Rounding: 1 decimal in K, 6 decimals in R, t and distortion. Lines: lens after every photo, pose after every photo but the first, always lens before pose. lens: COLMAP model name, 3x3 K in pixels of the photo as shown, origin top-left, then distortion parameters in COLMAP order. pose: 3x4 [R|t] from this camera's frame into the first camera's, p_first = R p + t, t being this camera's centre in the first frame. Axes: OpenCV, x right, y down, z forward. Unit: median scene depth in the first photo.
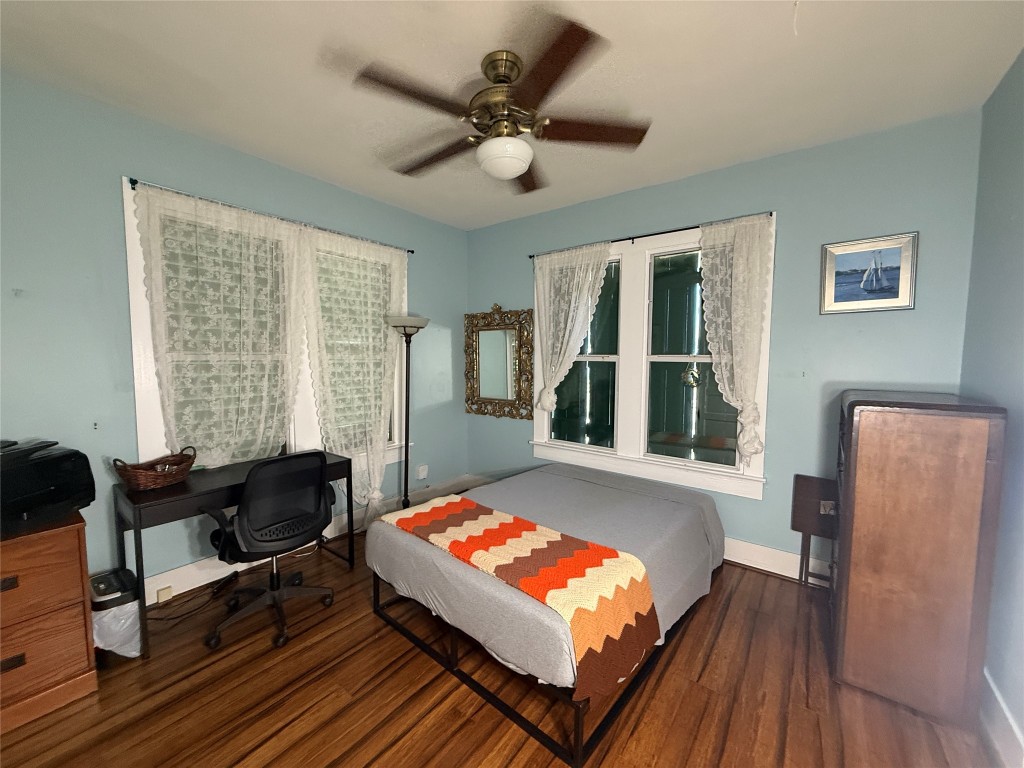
lens RADIAL K [[401.5, 0, 512.0], [0, 401.5, 384.0], [0, 0, 1]] dist [0.000522, 0.000048]
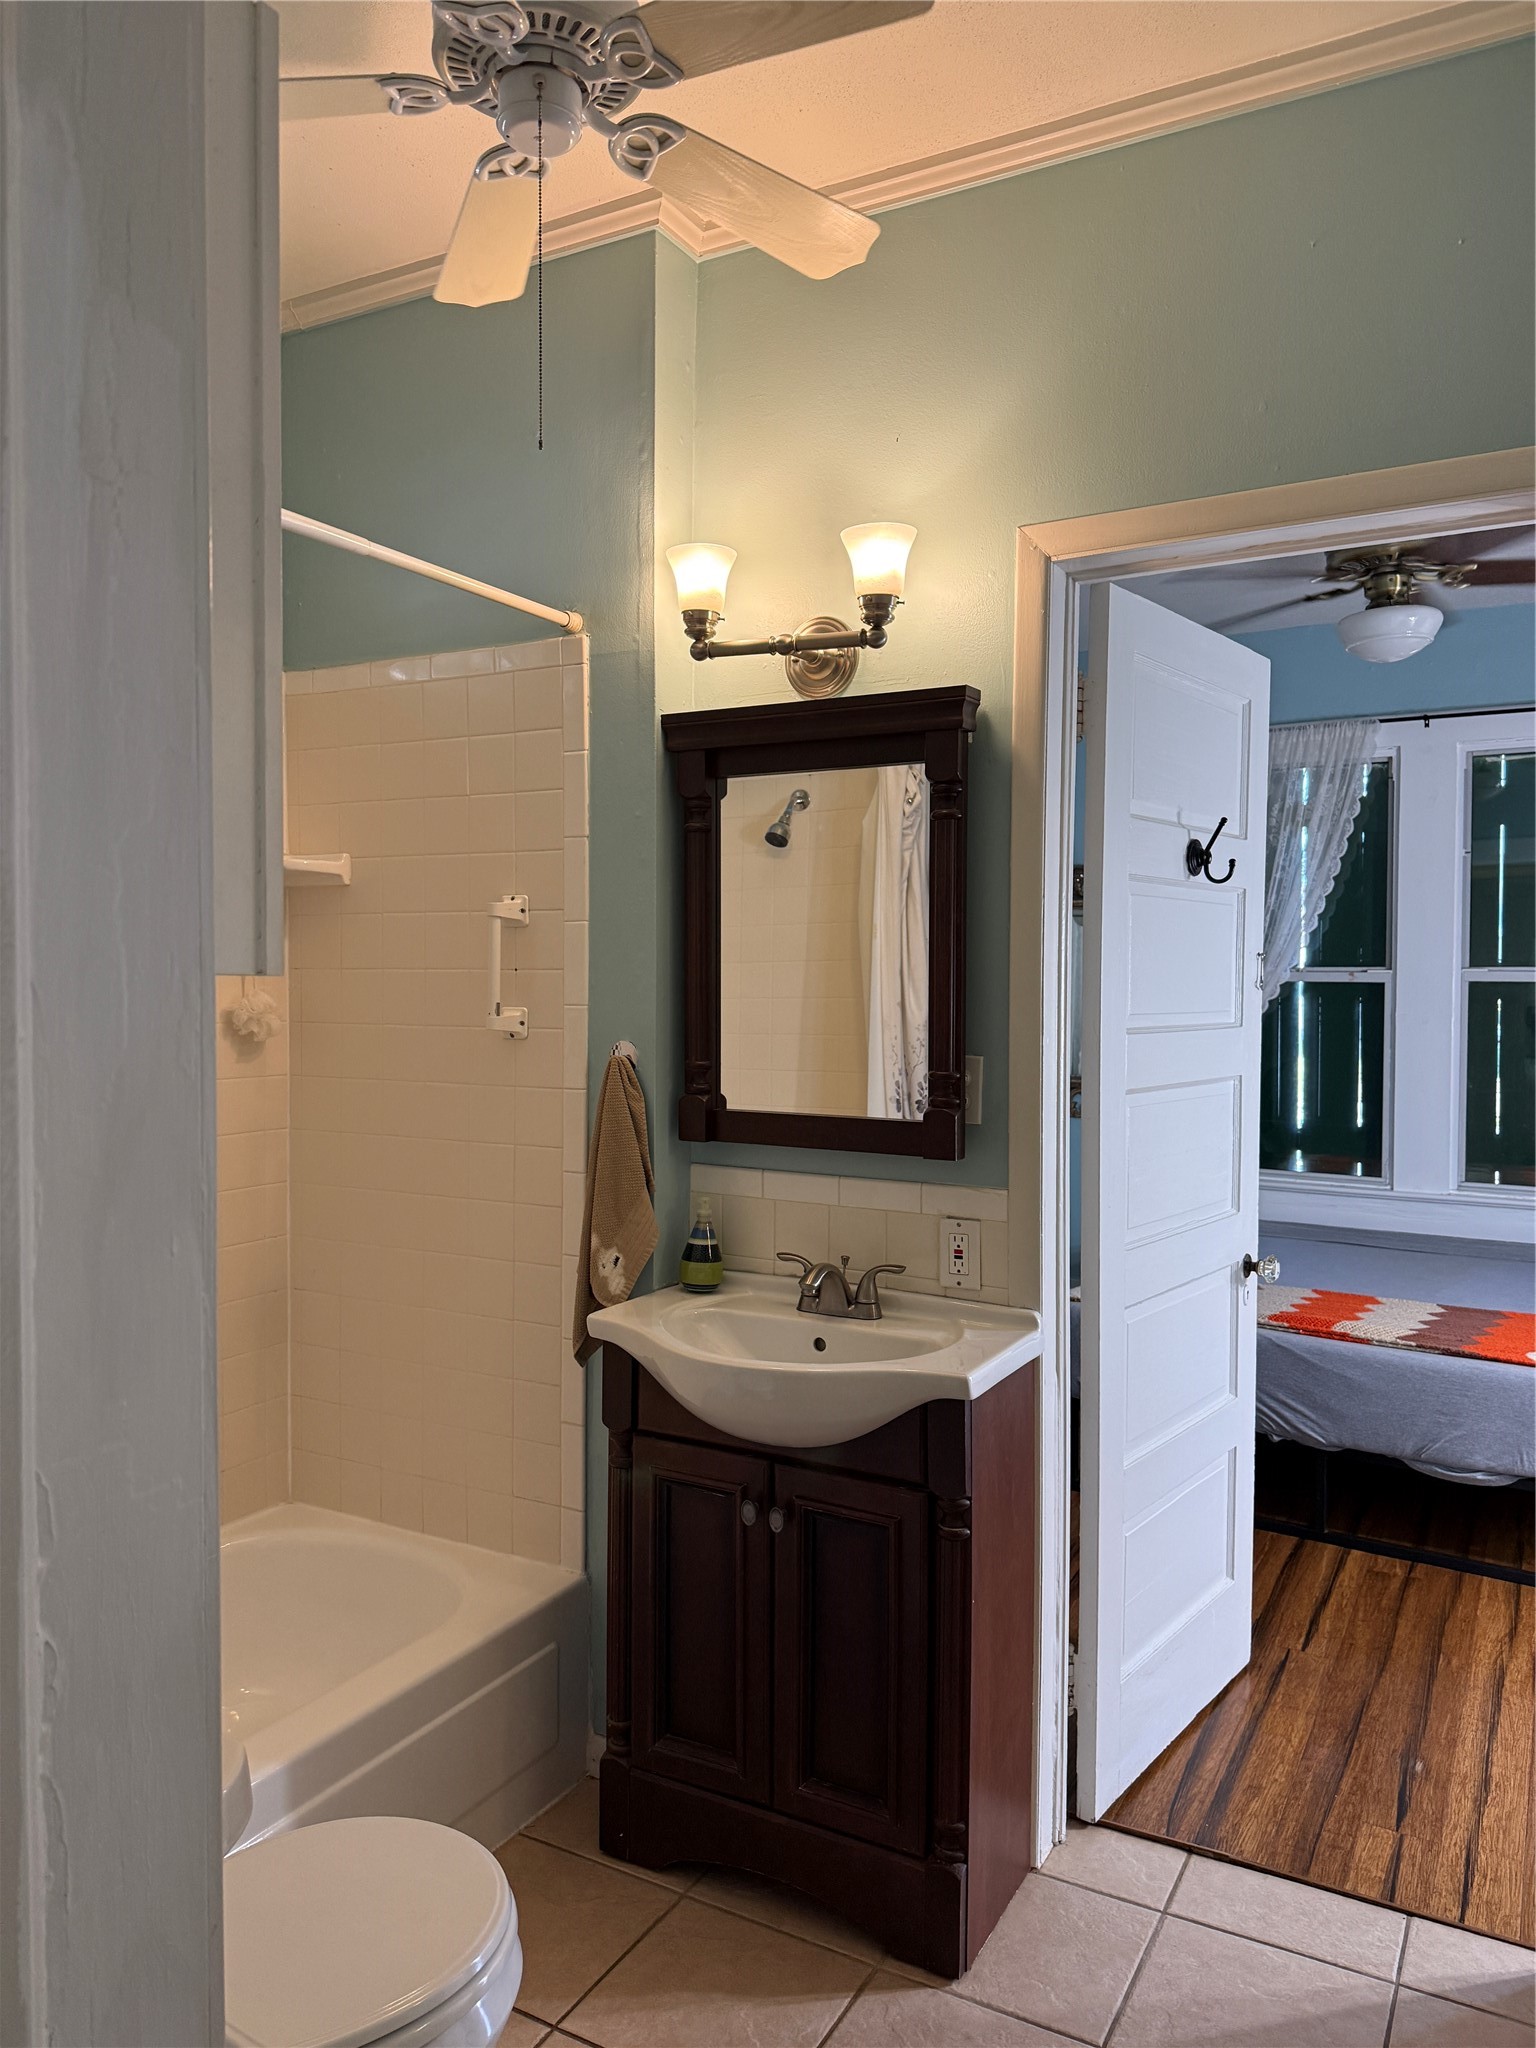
lens RADIAL K [[1450.8, 0, 768.0], [0, 1450.8, 1024.0], [0, 0, 1]] dist [-0.001633, -0.000218]
pose [[0.988101, -0.004803, 0.153732, -0.703426], [0.010529, 0.999280, -0.036450, 0.043874], [-0.153446, 0.037635, 0.987440, -0.515757]]
